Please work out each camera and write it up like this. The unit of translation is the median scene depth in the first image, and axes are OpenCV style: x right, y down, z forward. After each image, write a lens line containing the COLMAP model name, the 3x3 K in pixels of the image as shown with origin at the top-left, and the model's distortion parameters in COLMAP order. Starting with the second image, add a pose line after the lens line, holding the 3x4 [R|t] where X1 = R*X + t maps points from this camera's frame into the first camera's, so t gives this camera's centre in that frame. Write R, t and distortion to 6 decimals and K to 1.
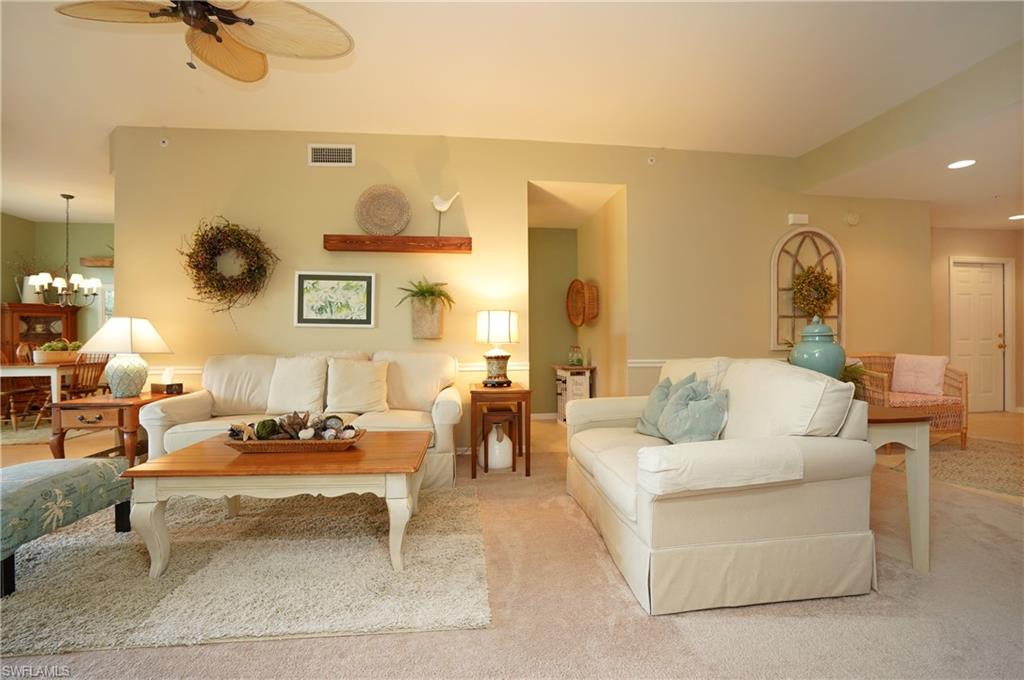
lens RADIAL K [[474.0, 0, 515.8], [0, 474.0, 337.7], [0, 0, 1]] dist [-0.068469, 0.026541]
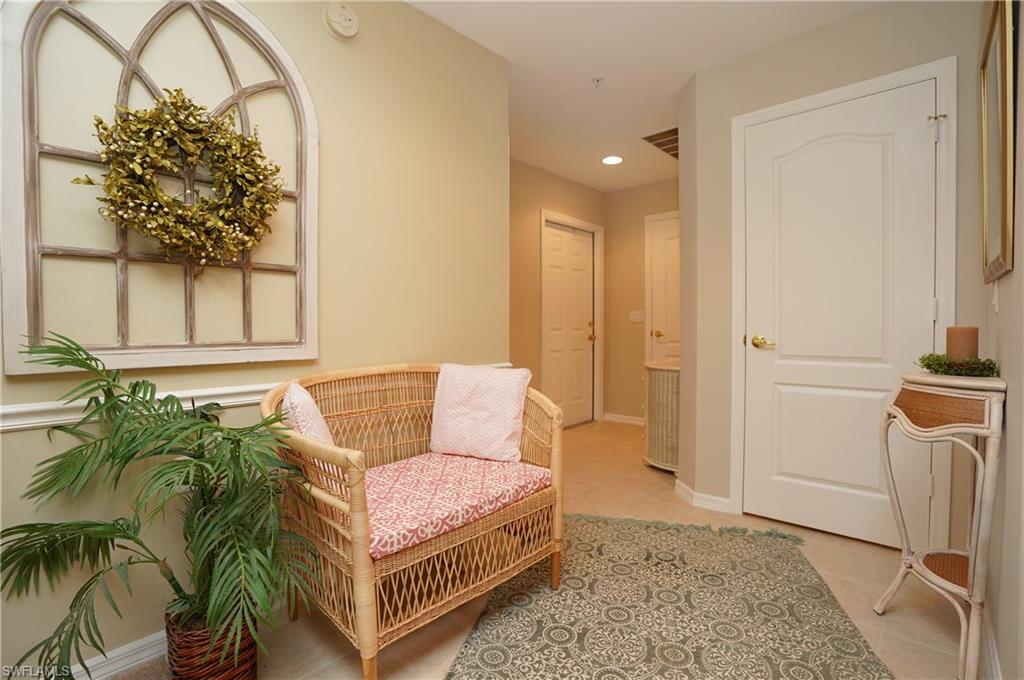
lens RADIAL K [[474.0, 0, 515.8], [0, 474.0, 337.7], [0, 0, 1]] dist [-0.068469, 0.026541]
pose [[0.767853, -0.014015, 0.640472, 0.597765], [-0.000998, 0.999733, 0.023073, -0.000324], [-0.640625, -0.018356, 0.767634, 0.607913]]
